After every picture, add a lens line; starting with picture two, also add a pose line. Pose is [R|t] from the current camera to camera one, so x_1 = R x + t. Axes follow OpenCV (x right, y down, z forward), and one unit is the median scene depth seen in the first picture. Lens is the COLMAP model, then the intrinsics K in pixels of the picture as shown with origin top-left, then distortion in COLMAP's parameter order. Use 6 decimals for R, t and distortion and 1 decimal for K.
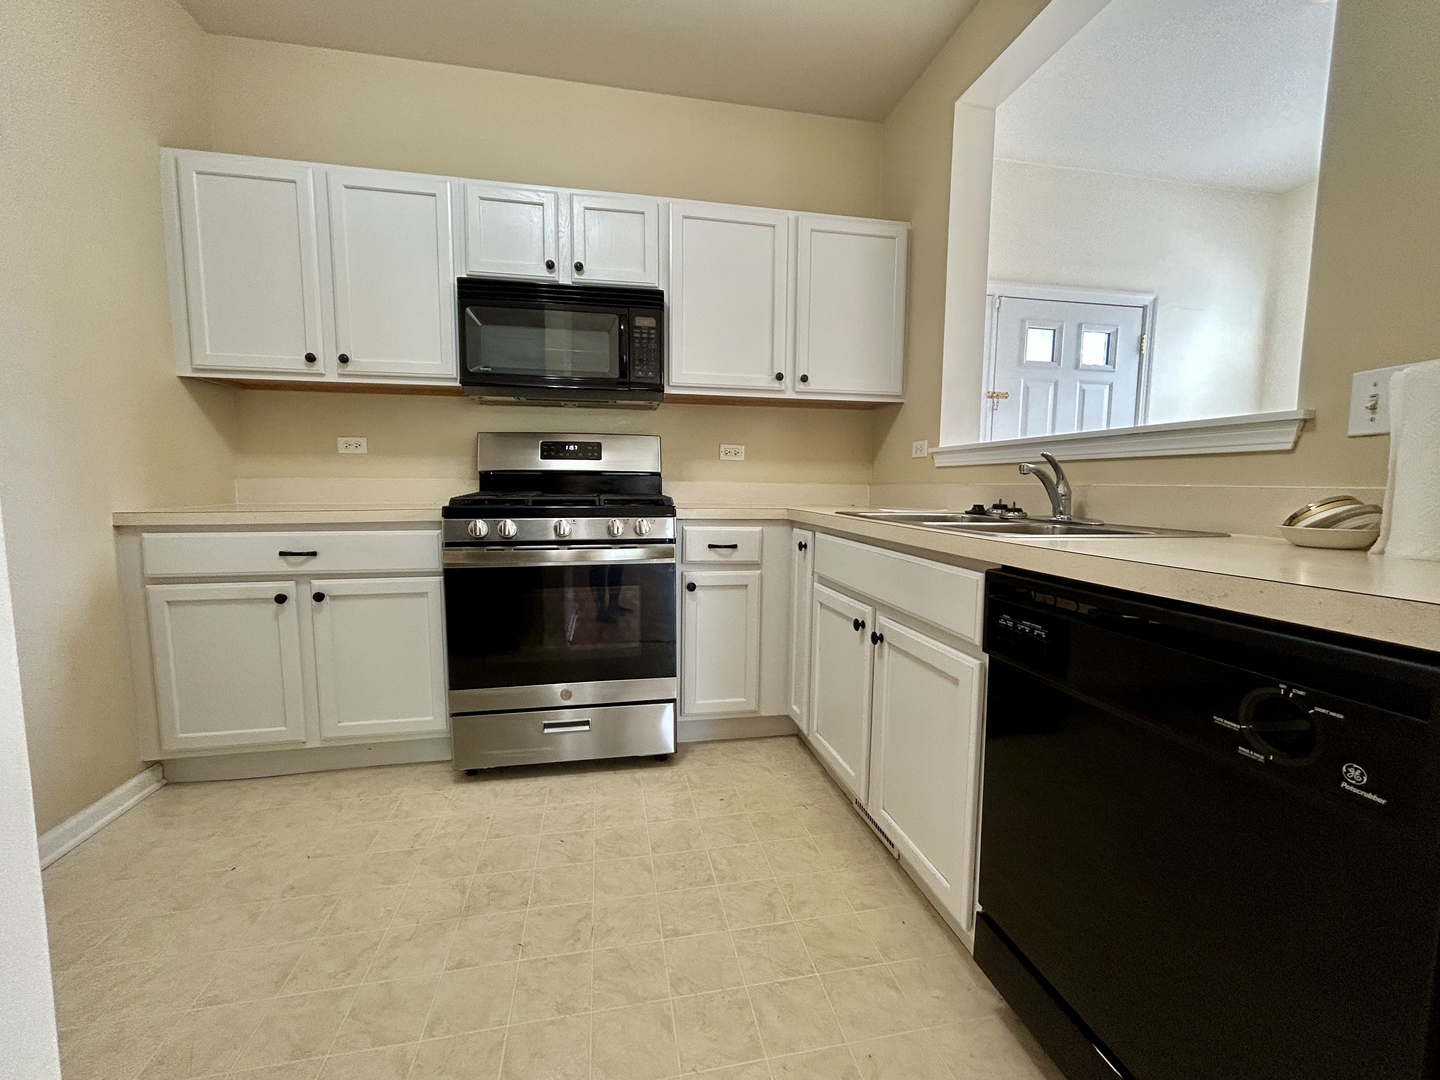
lens RADIAL K [[588.1, 0, 712.8], [0, 588.1, 538.2], [0, 0, 1]] dist [-0.004508, -0.000186]
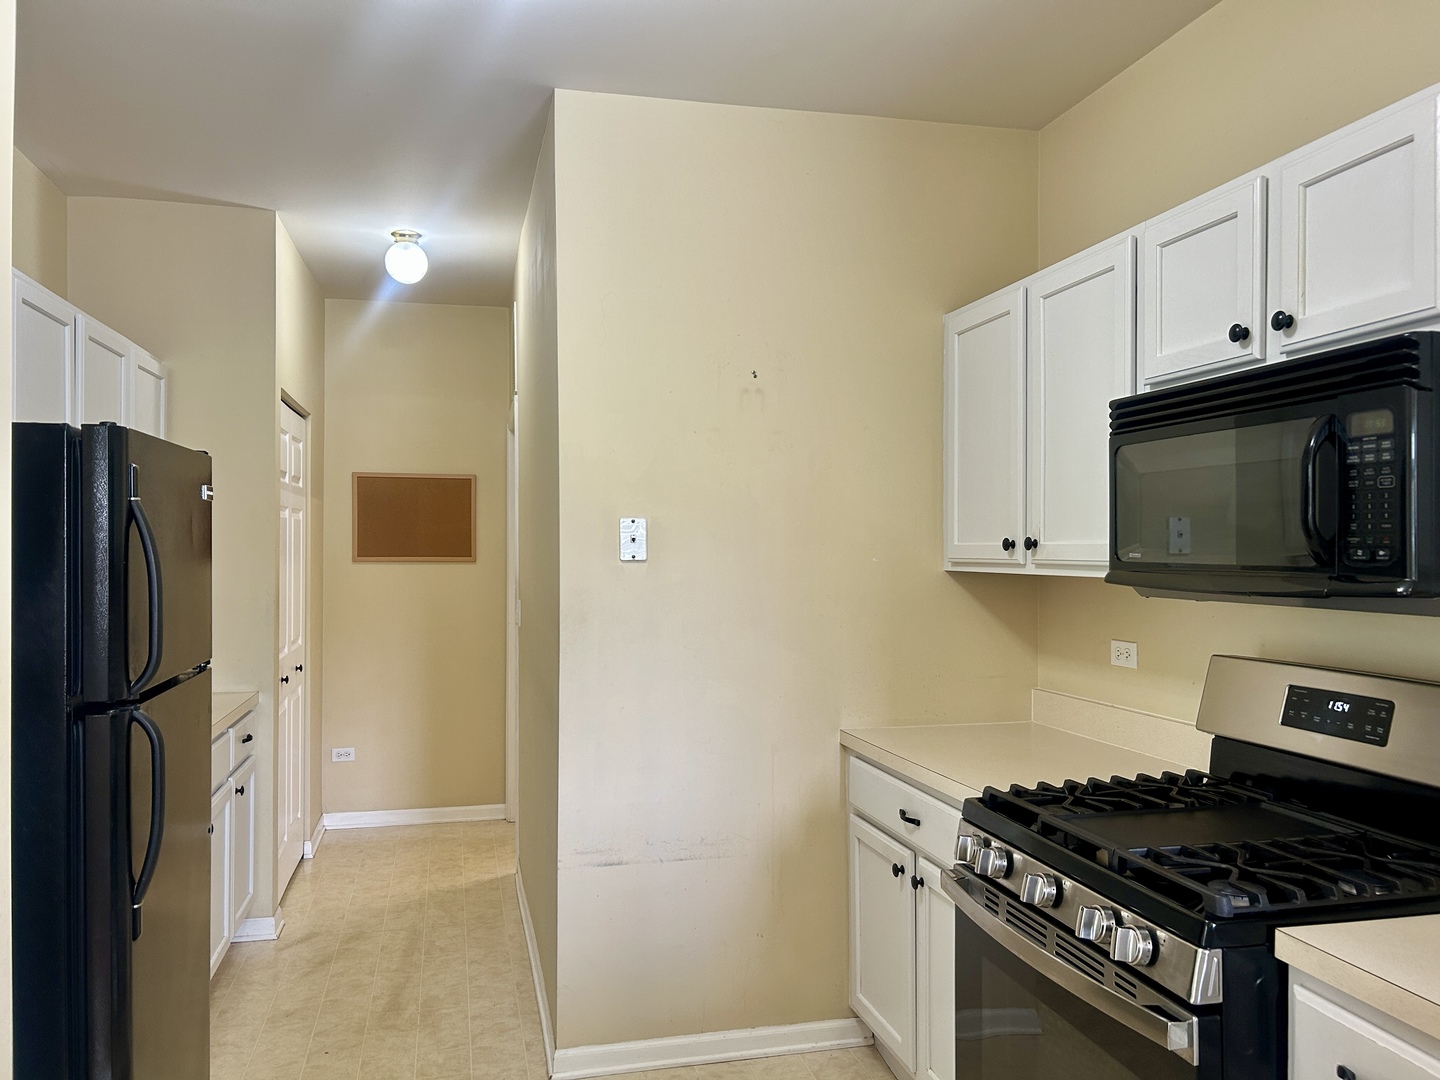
lens RADIAL K [[1079.9, 0, 715.8], [0, 1079.9, 551.4], [0, 0, 1]] dist [0.034602, -0.002011]
pose [[0.050324, -0.005750, -0.998716, 0.583851], [-0.092805, 0.995630, -0.010408, -0.235882], [0.994412, 0.093210, 0.049570, 0.541205]]
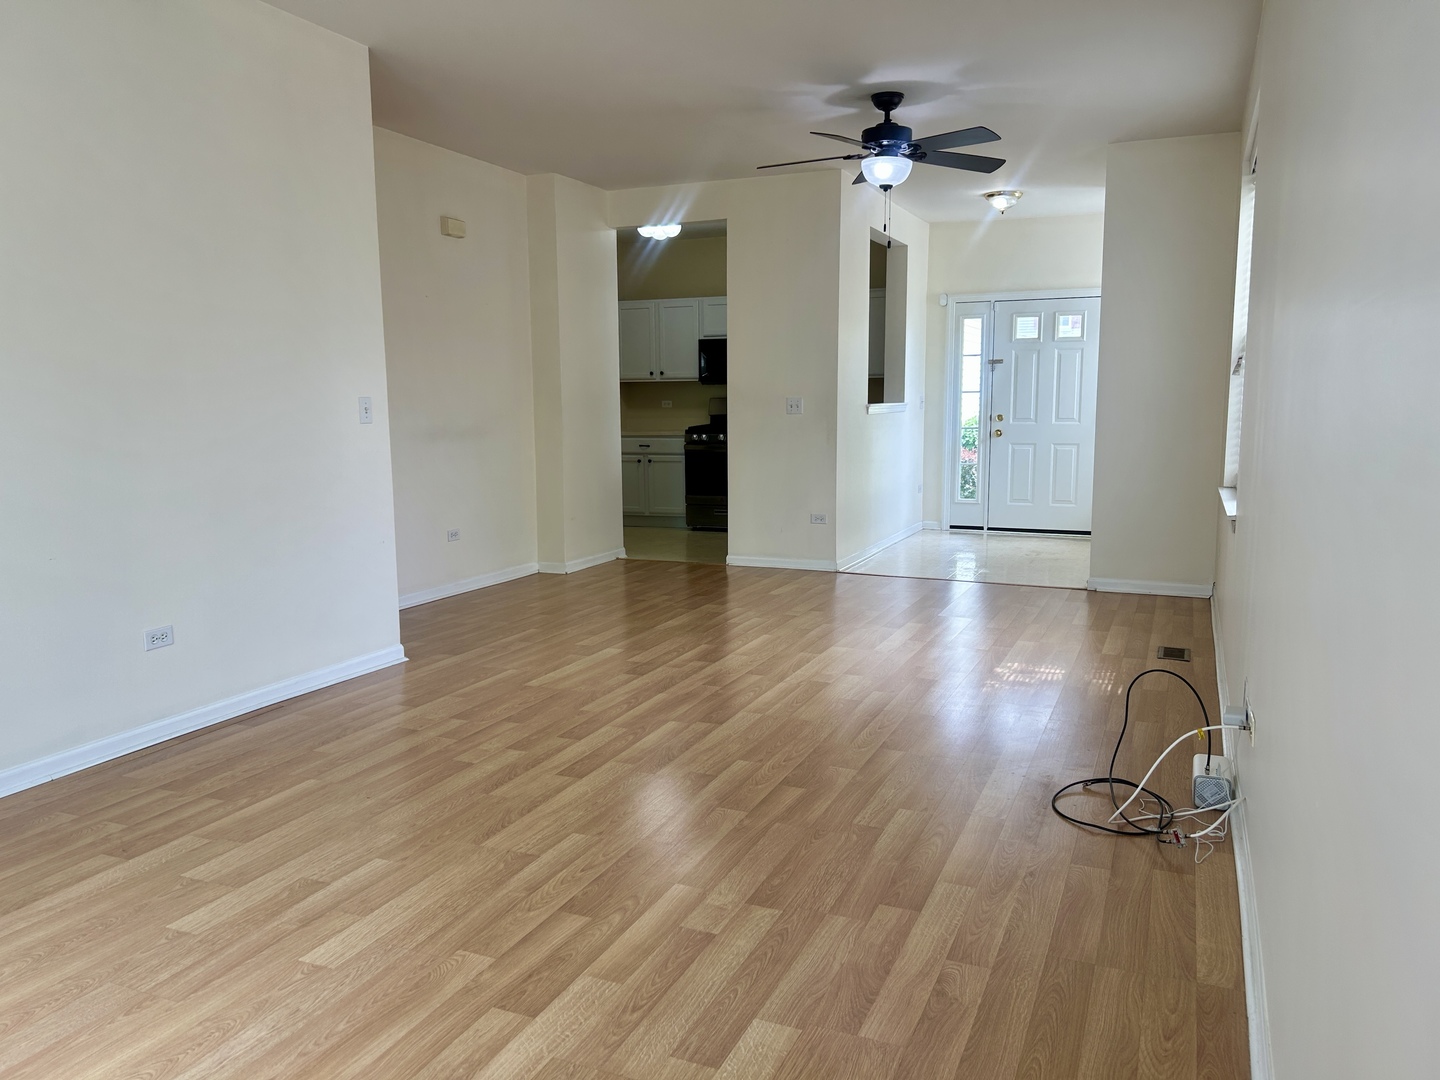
lens RADIAL K [[1079.9, 0, 711.6], [0, 1079.9, 539.6], [0, 0, 1]] dist [0.034602, -0.002011]
pose [[0.823648, 0.059584, -0.563963, 2.194002], [-0.033129, 0.997822, 0.057038, 0.145210], [0.566133, -0.028295, 0.823828, -2.714531]]
